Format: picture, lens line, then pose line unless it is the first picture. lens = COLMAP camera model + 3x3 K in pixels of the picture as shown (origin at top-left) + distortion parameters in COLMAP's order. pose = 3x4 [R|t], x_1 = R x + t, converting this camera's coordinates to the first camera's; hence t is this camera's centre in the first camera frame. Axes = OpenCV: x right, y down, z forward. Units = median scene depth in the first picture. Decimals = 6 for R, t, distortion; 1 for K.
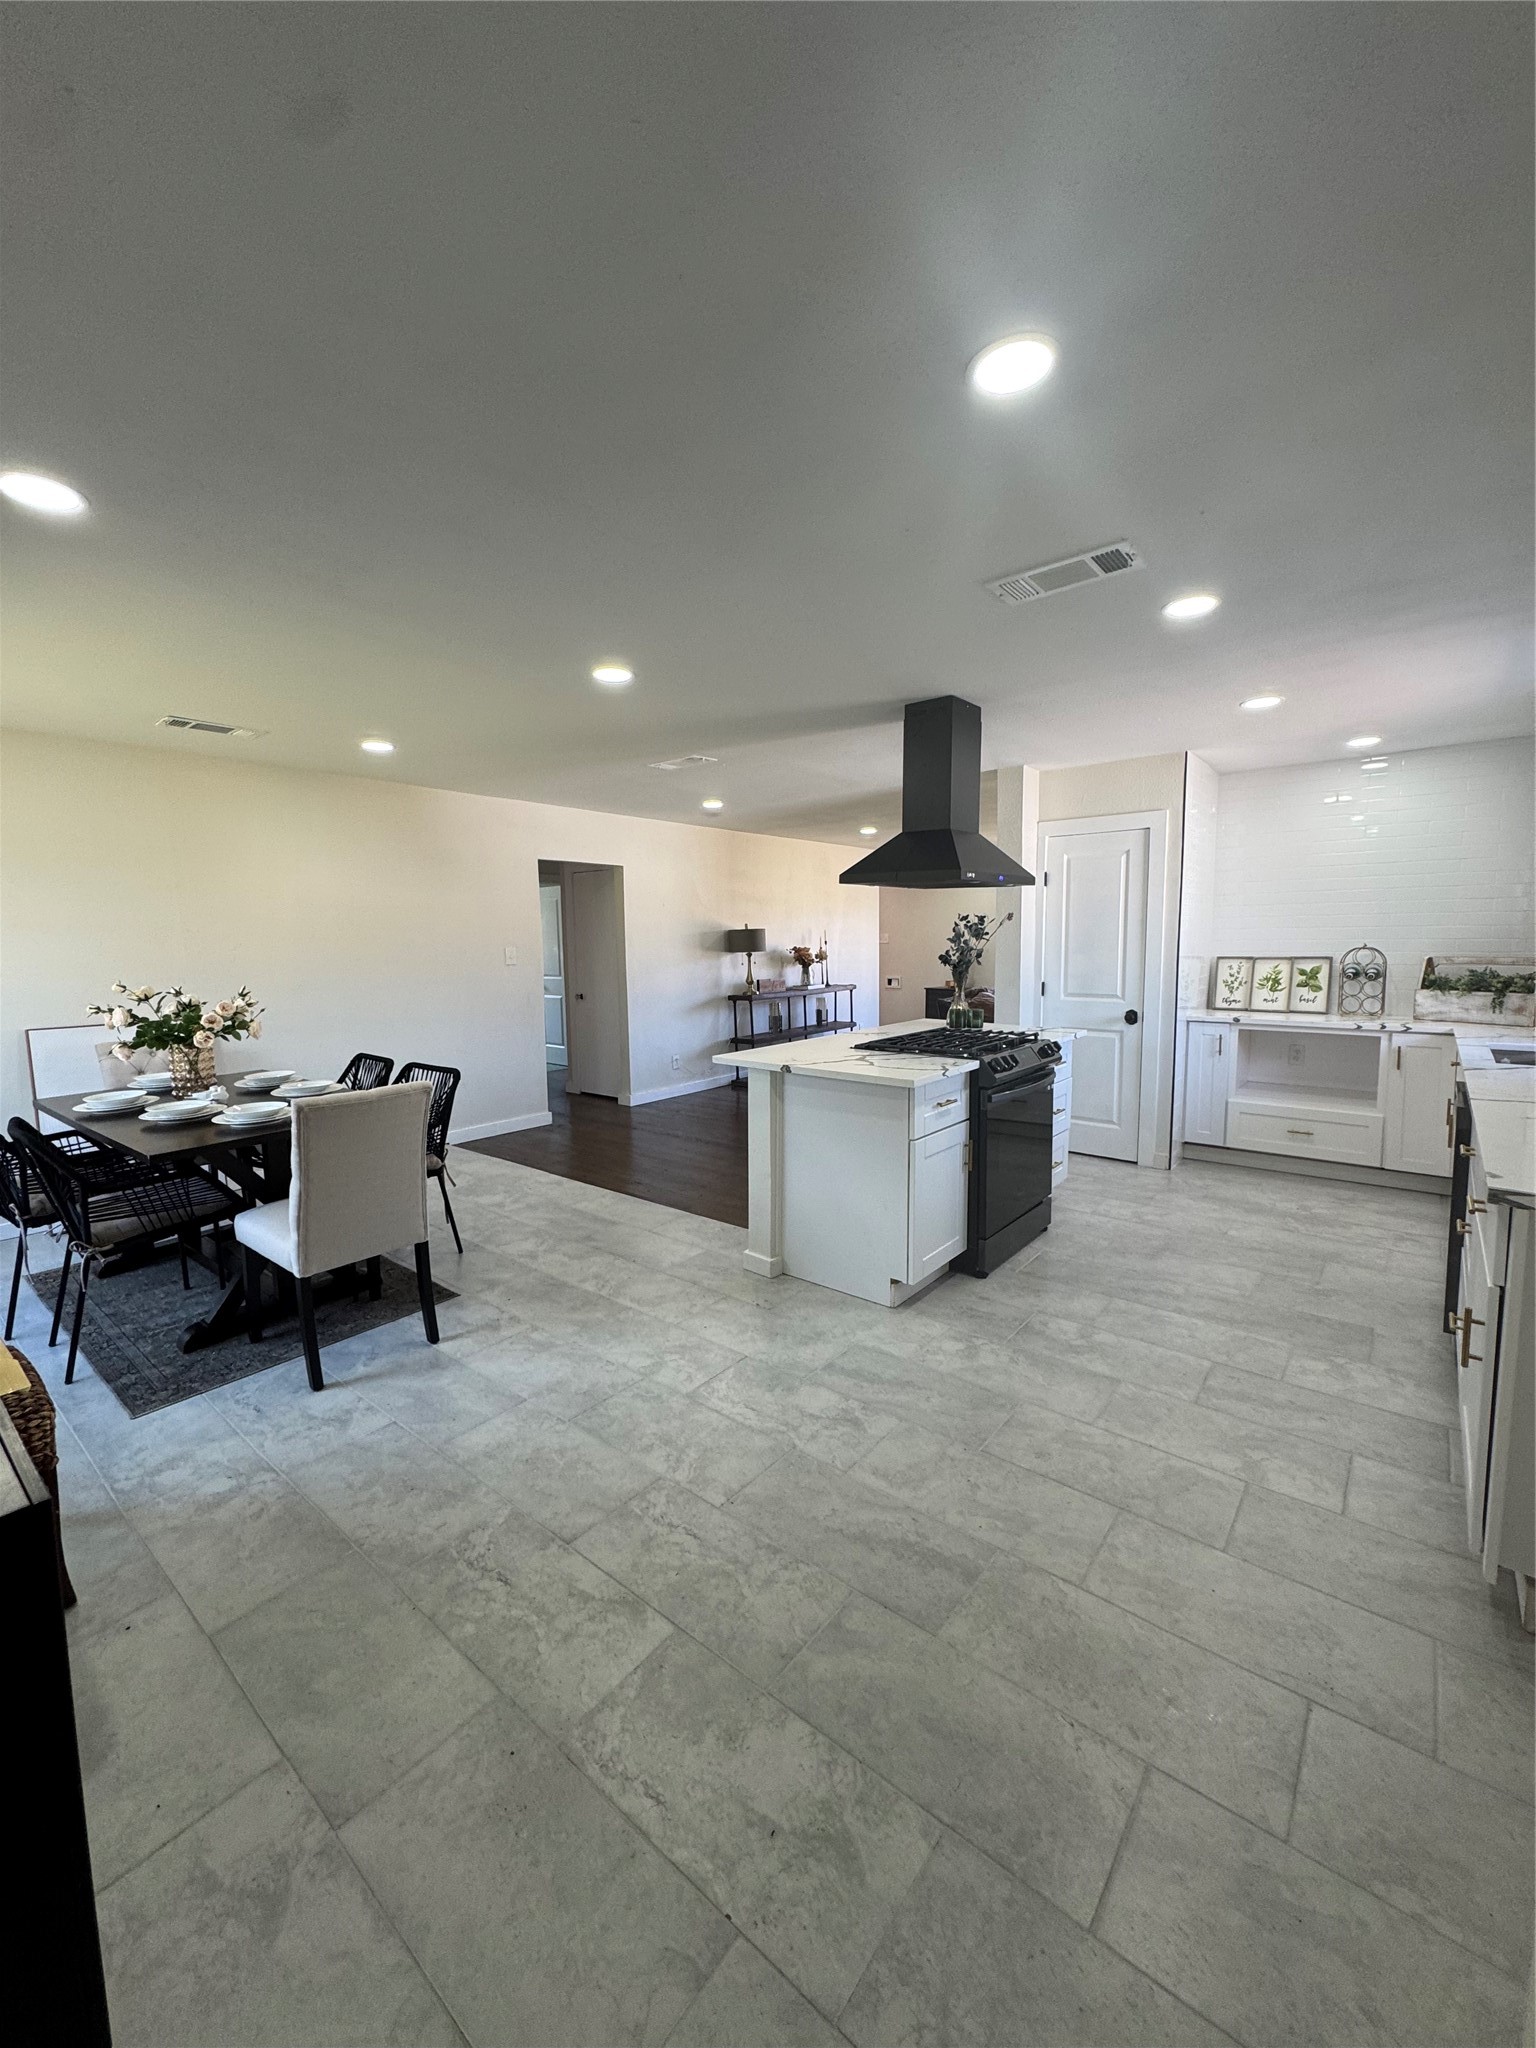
lens RADIAL K [[816.1, 0, 770.2], [0, 816.1, 1019.5], [0, 0, 1]] dist [-0.003973, 0.000452]
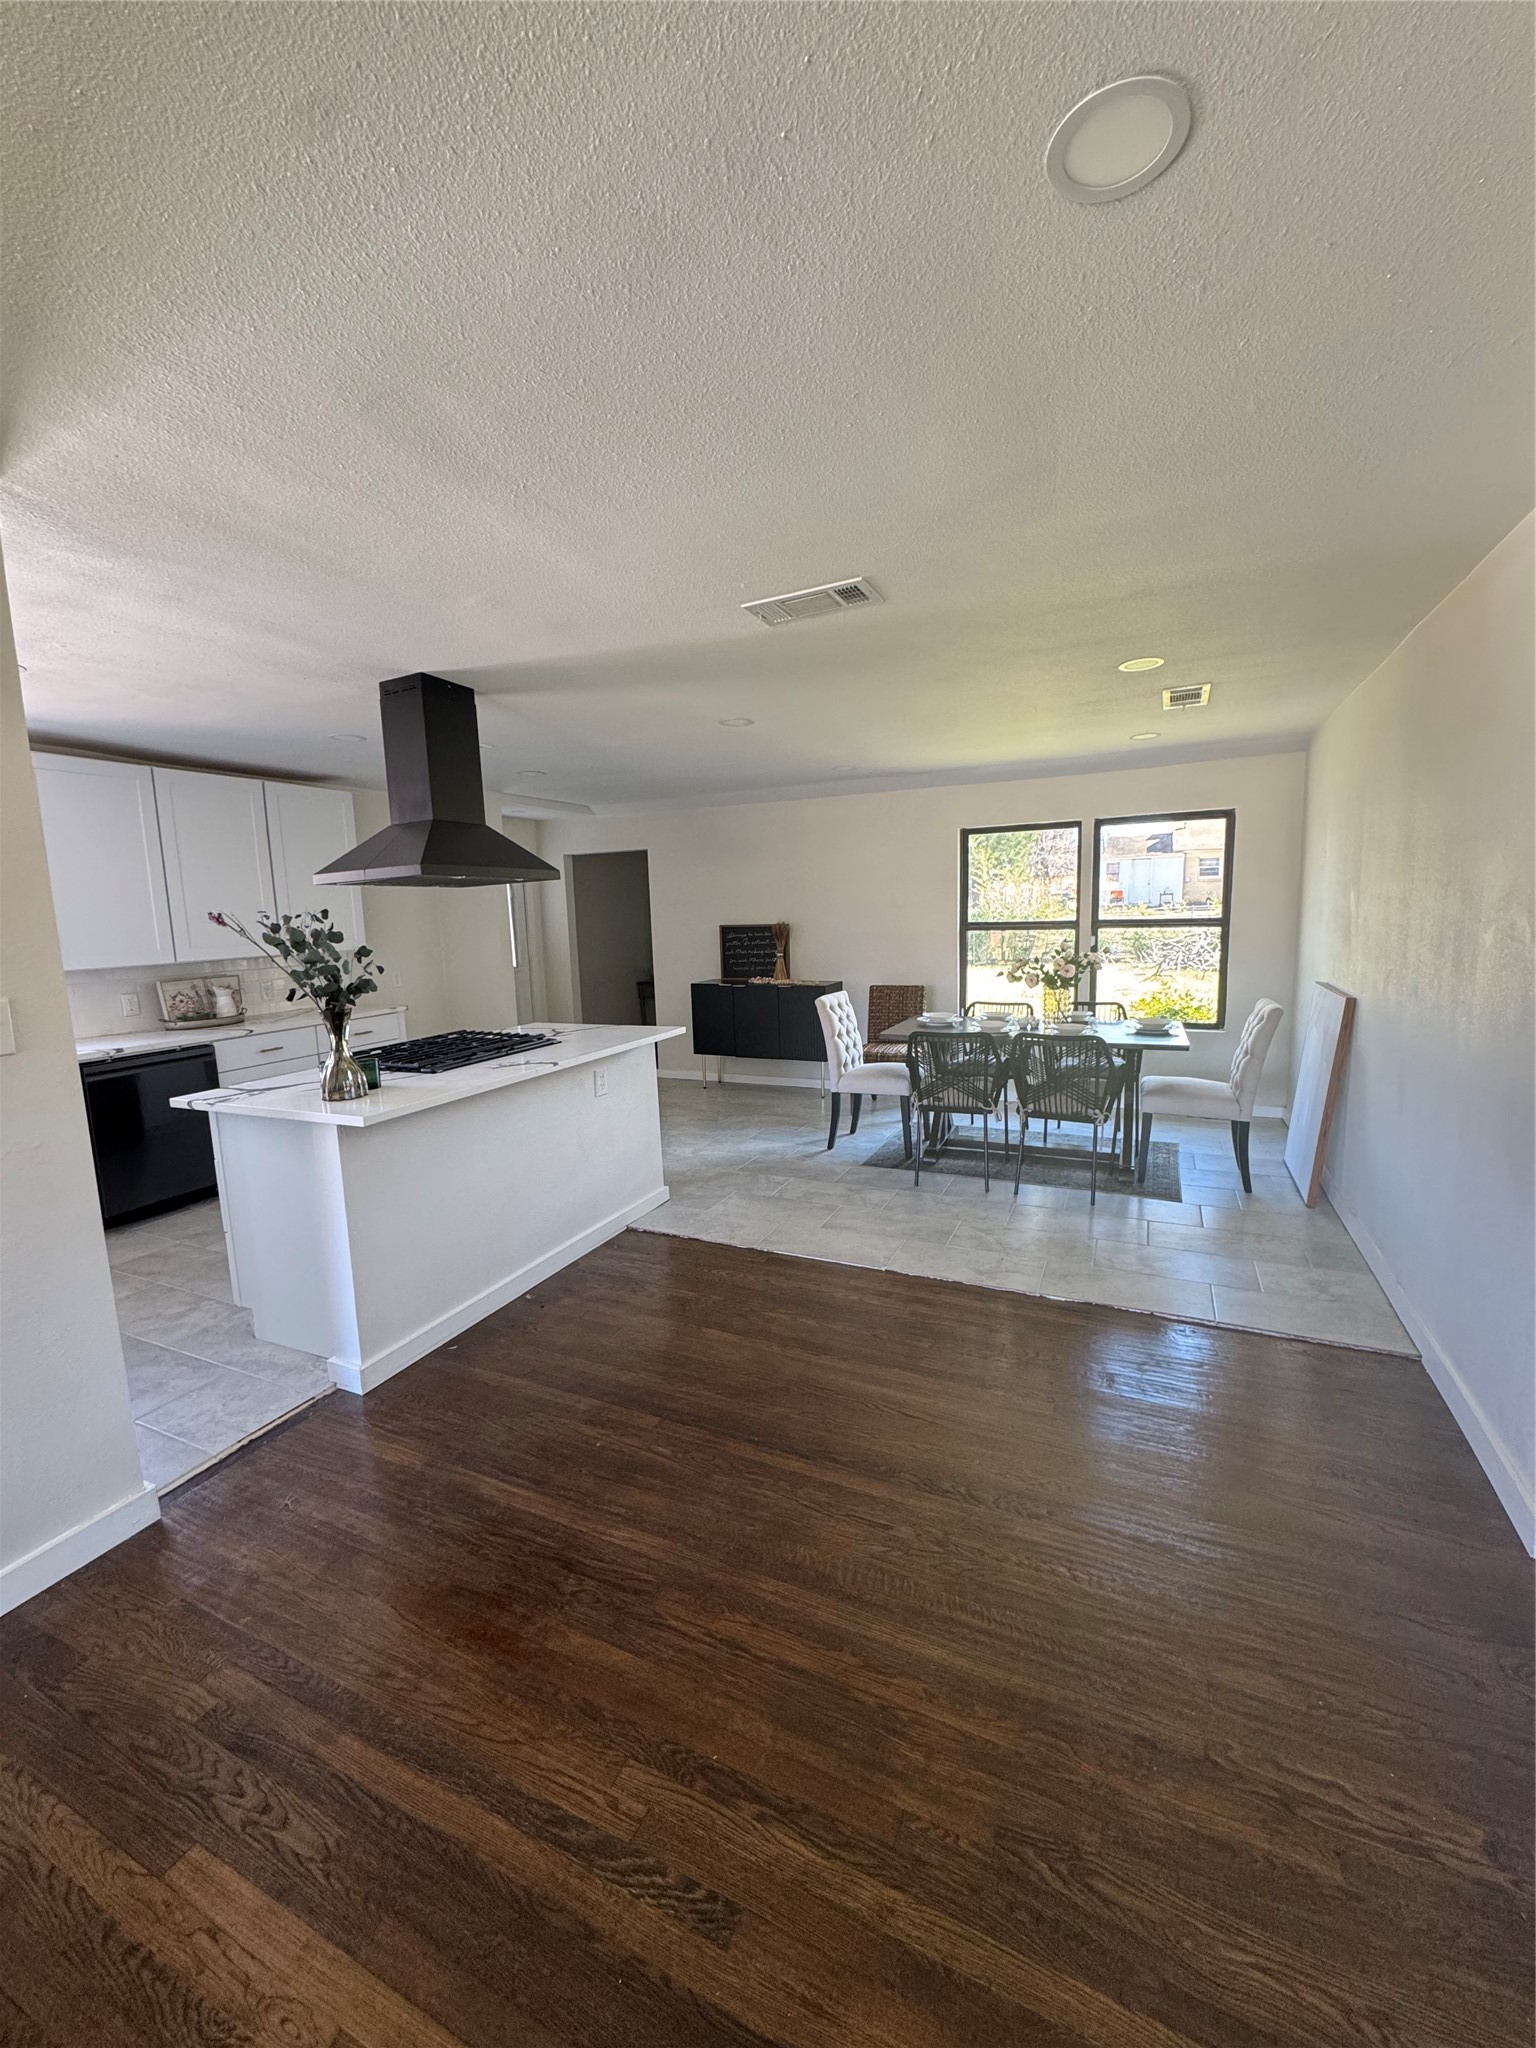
lens RADIAL K [[816.1, 0, 771.8], [0, 816.1, 1019.1], [0, 0, 1]] dist [-0.003973, 0.000452]
pose [[-0.969084, 0.075099, -0.235025, 0.086150], [0.018644, 0.972117, 0.233754, -0.243416], [0.246027, 0.222145, -0.943463, 2.173362]]
